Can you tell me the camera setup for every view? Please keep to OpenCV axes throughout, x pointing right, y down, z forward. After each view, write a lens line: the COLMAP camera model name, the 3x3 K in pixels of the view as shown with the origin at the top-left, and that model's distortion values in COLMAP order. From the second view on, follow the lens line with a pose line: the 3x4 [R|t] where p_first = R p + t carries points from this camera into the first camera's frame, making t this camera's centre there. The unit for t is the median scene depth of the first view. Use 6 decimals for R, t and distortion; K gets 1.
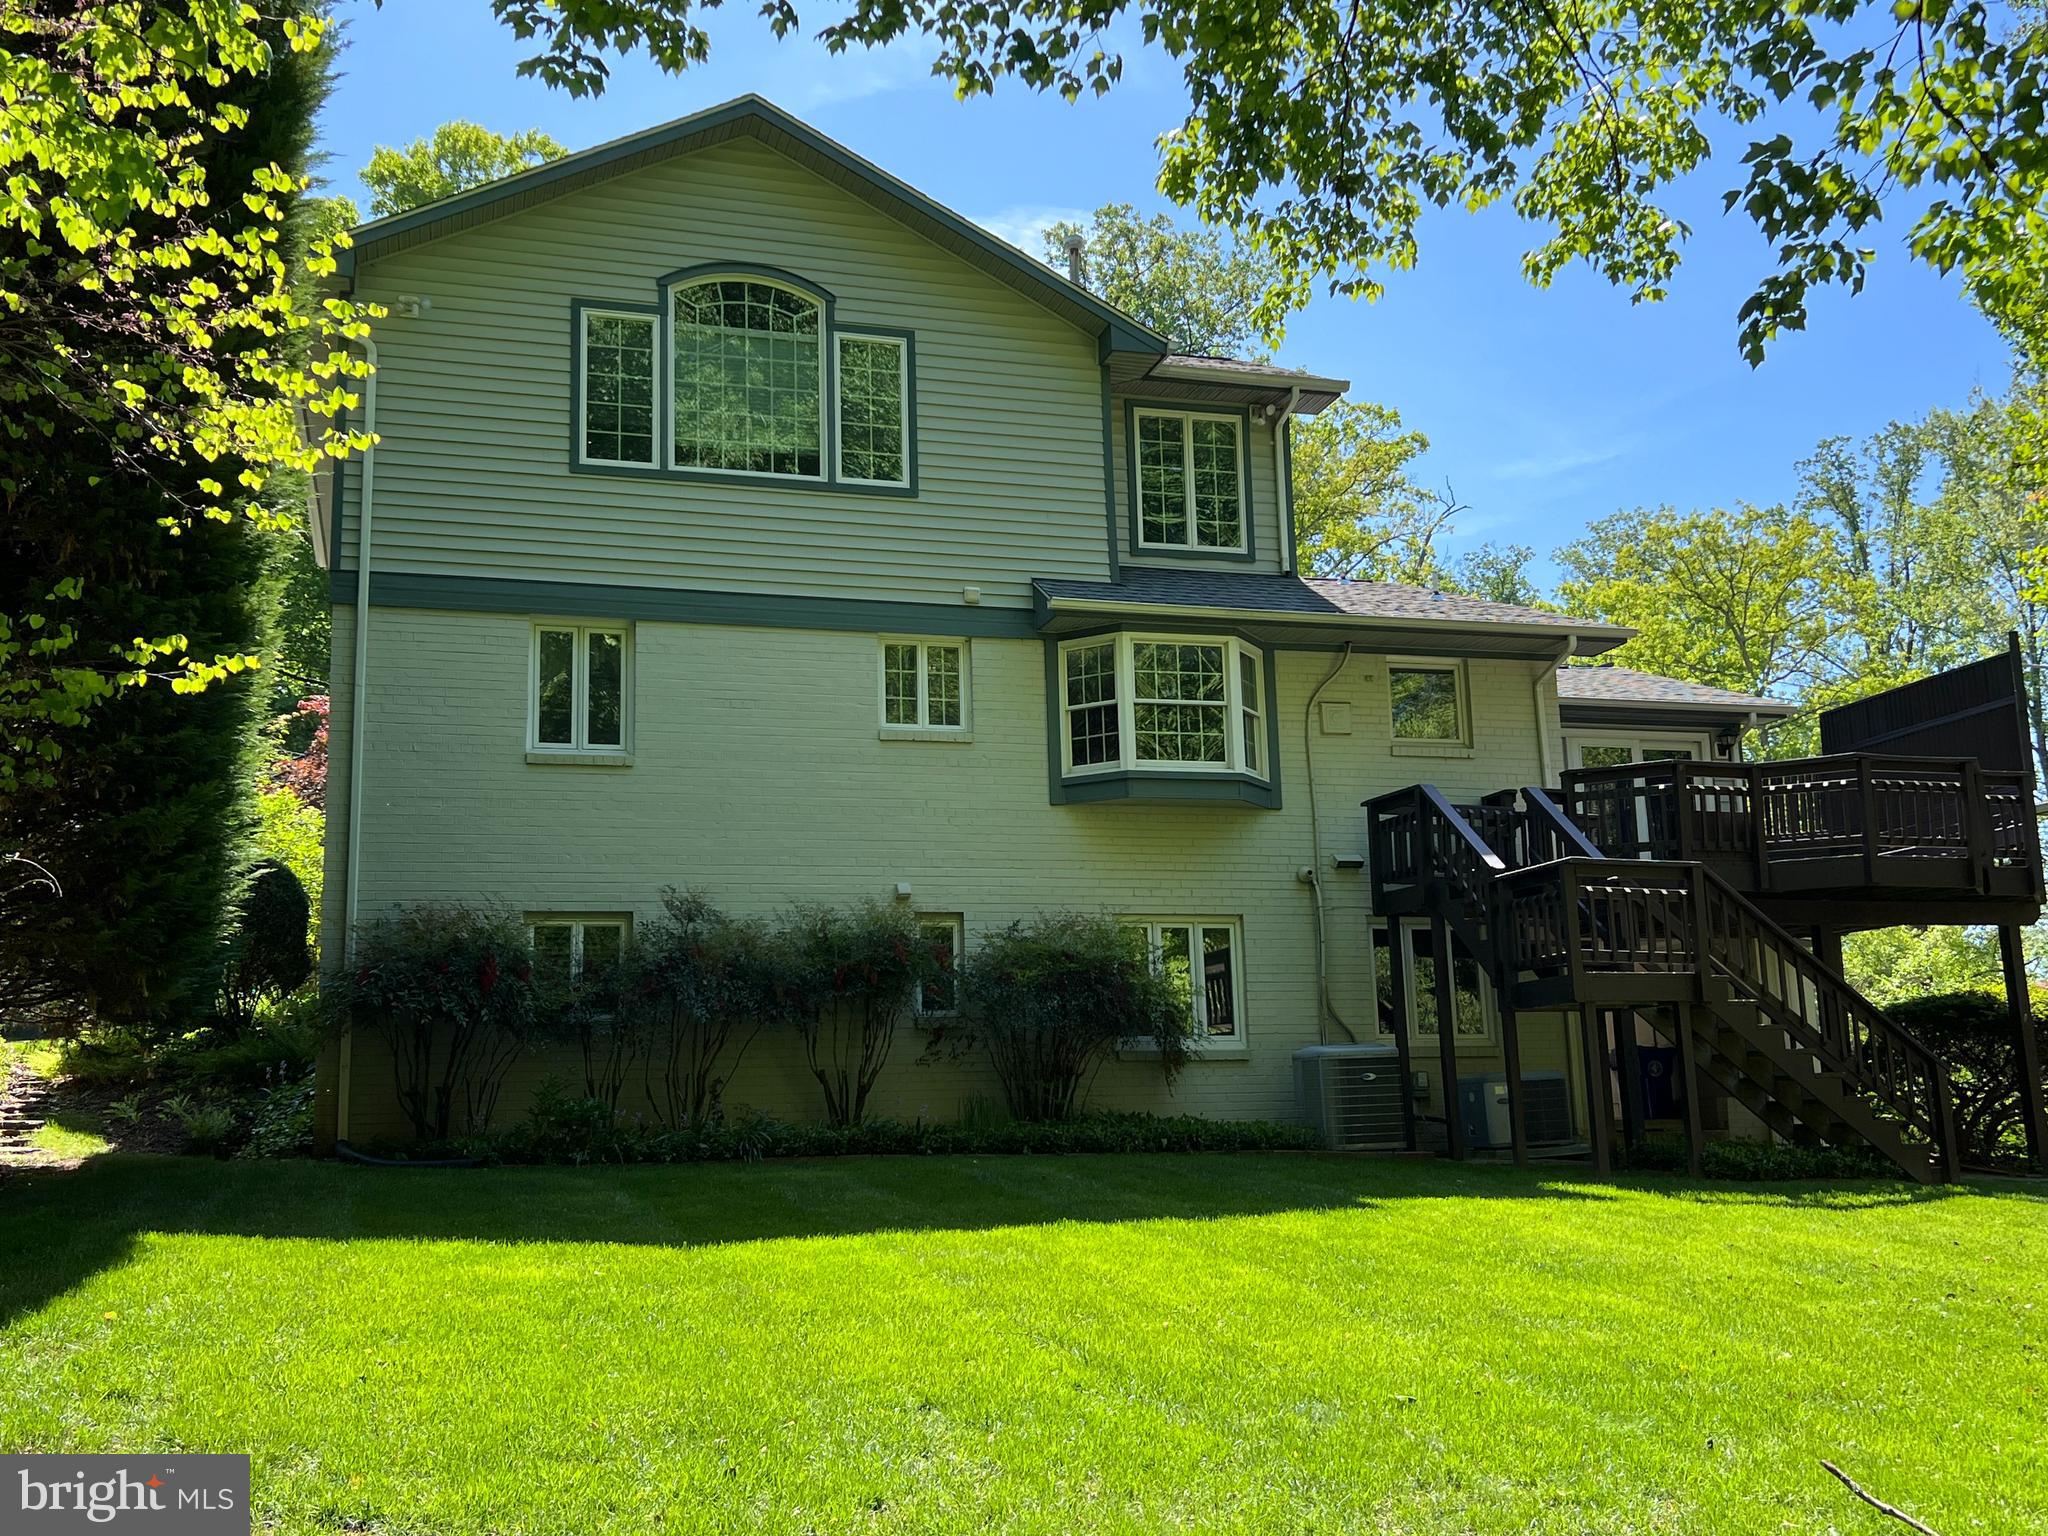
lens RADIAL K [[2003.4, 0, 1023.9], [0, 2003.4, 772.1], [0, 0, 1]] dist [0.038154, 0.000000]
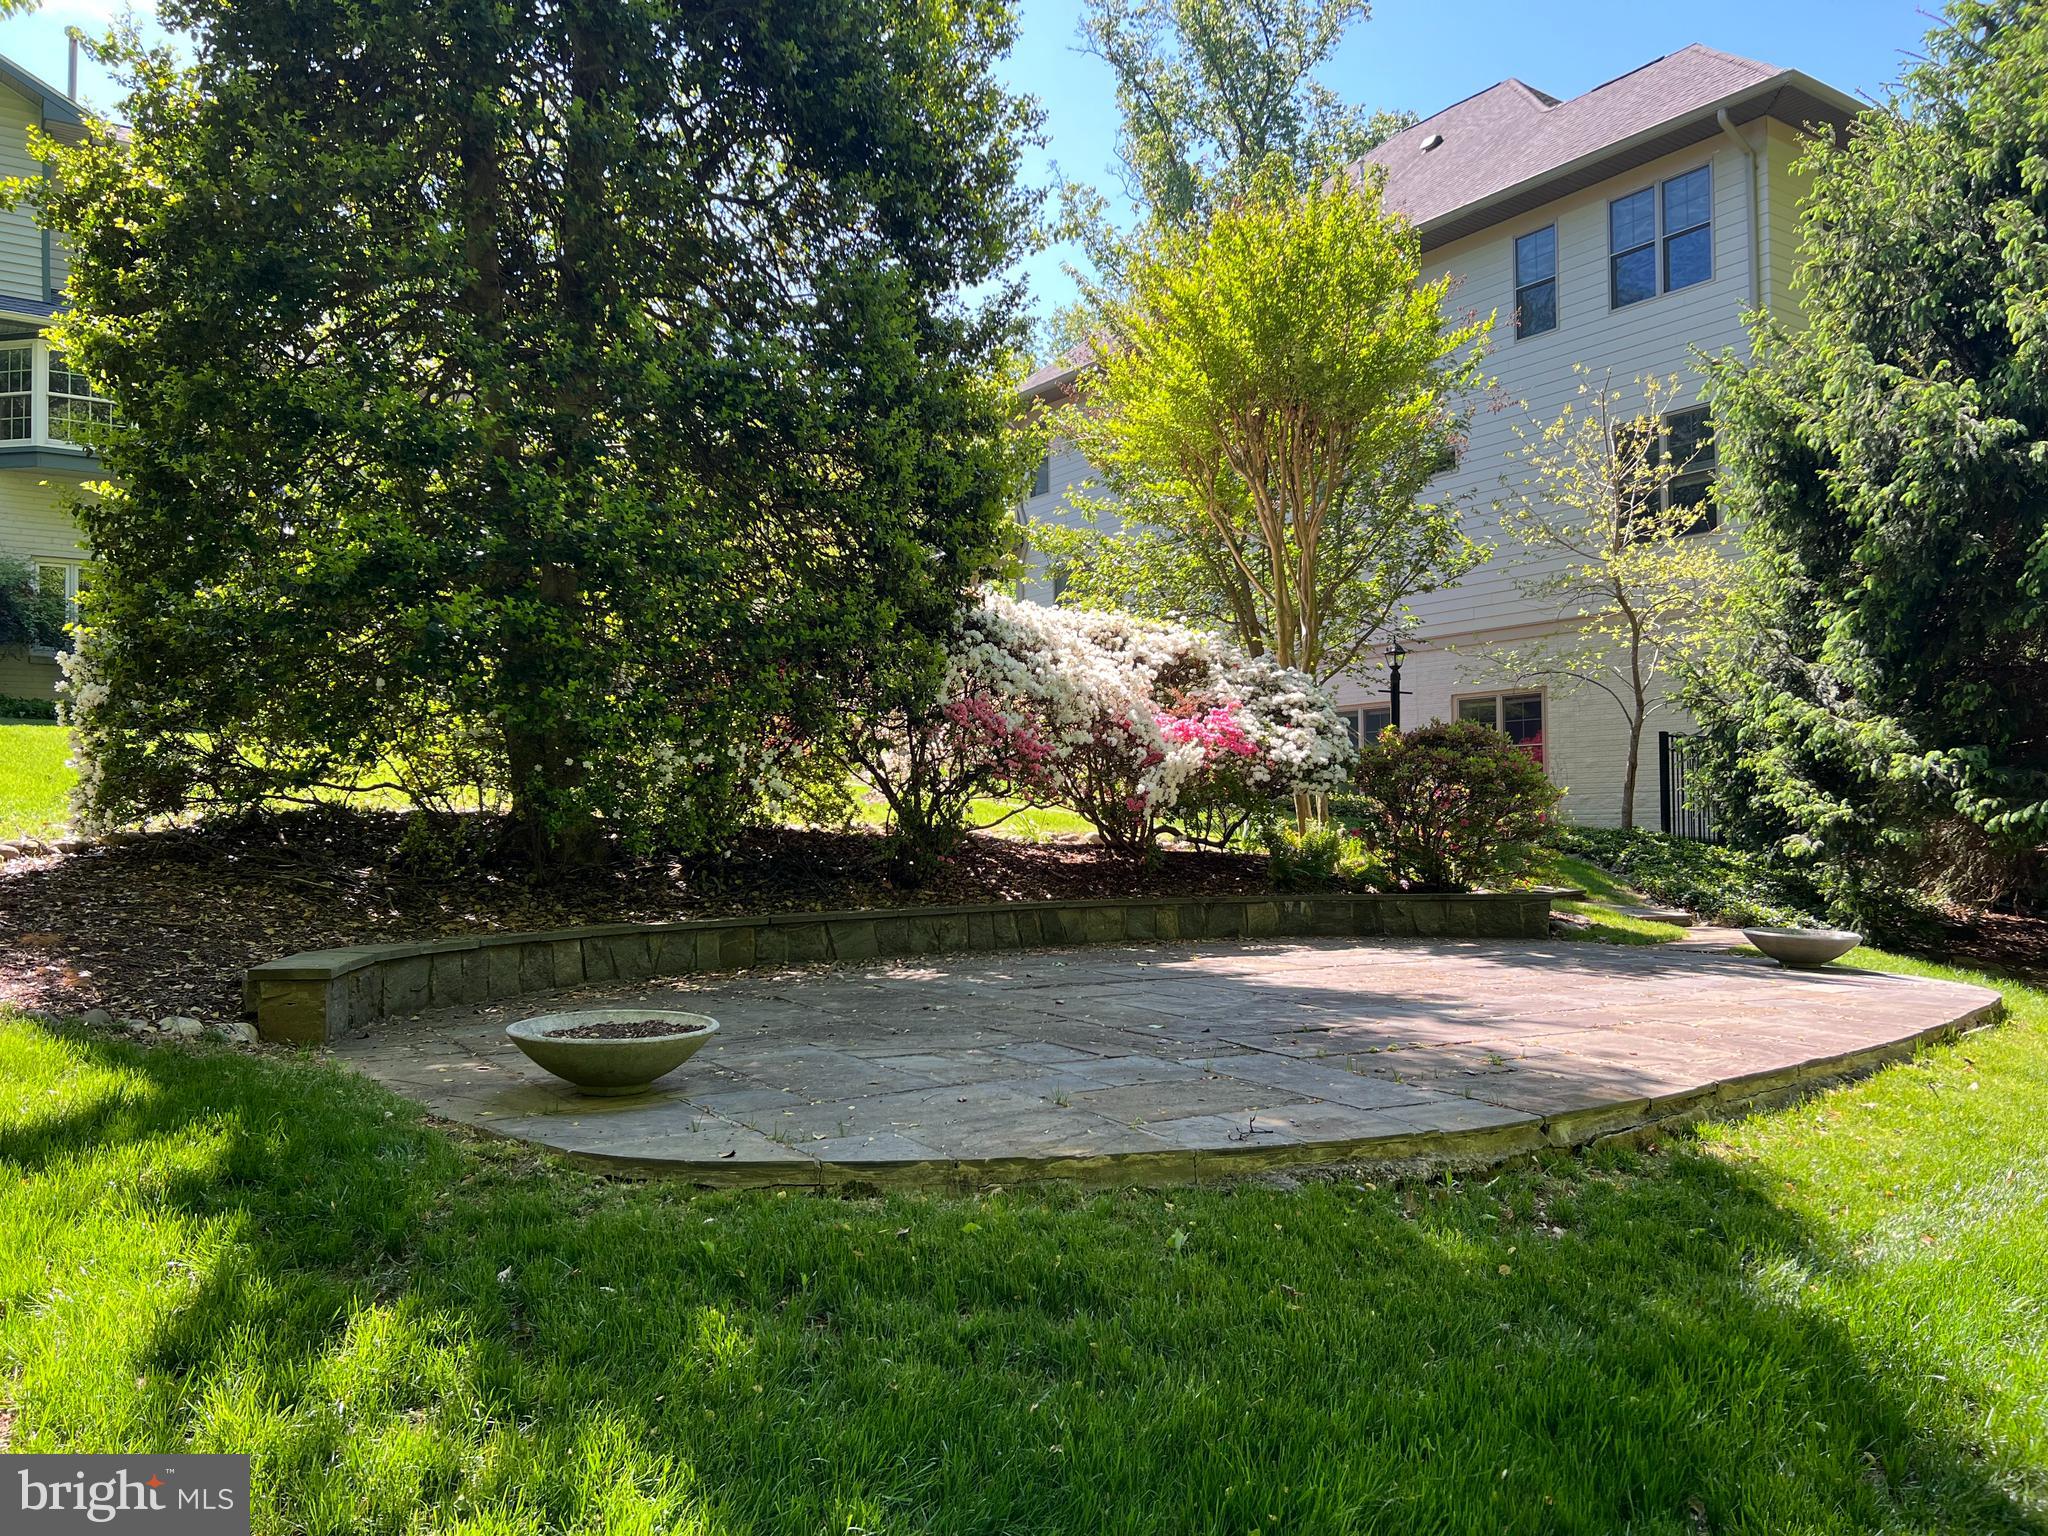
lens RADIAL K [[1555.4, 0, 1018.9], [0, 1555.4, 770.2], [0, 0, 1]] dist [0.072921, -0.077575]
pose [[0.948581, 0.033995, 0.314704, 0.354482], [-0.077281, 0.989002, 0.126108, 0.029626], [-0.306956, -0.143944, 0.940775, -0.218014]]
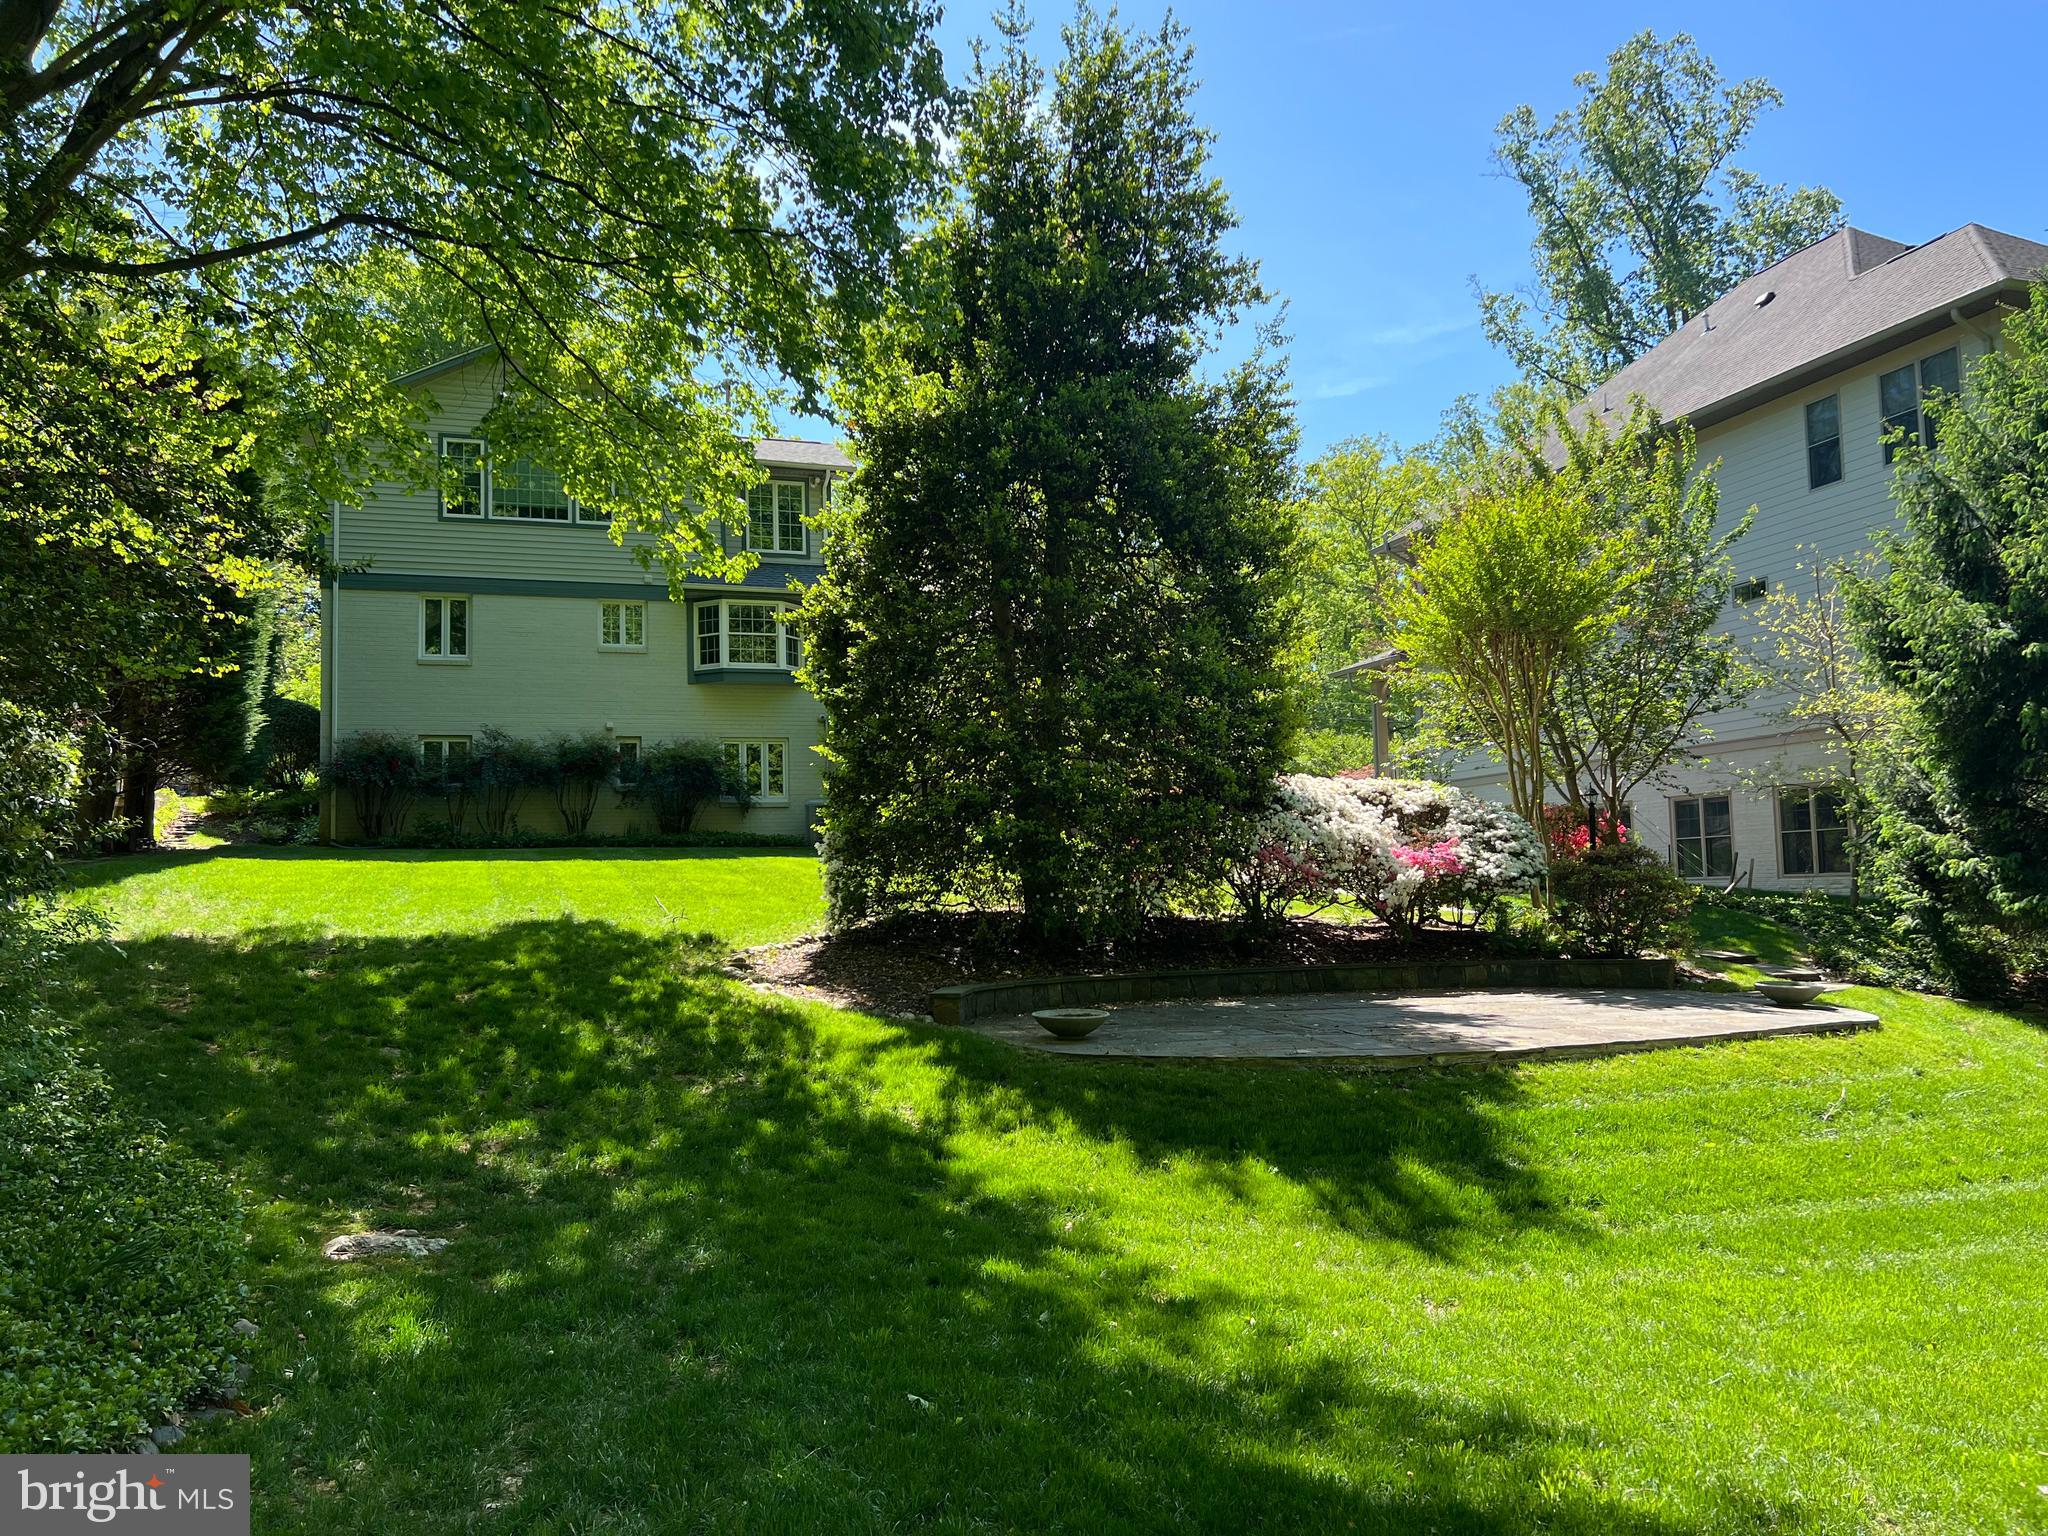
lens RADIAL K [[1555.4, 0, 1021.4], [0, 1555.4, 773.8], [0, 0, 1]] dist [0.072921, -0.077575]
pose [[0.999851, 0.006833, 0.015860, 0.341032], [-0.008473, 0.994358, 0.105735, -0.066026], [-0.015048, -0.105854, 0.994268, -0.622152]]
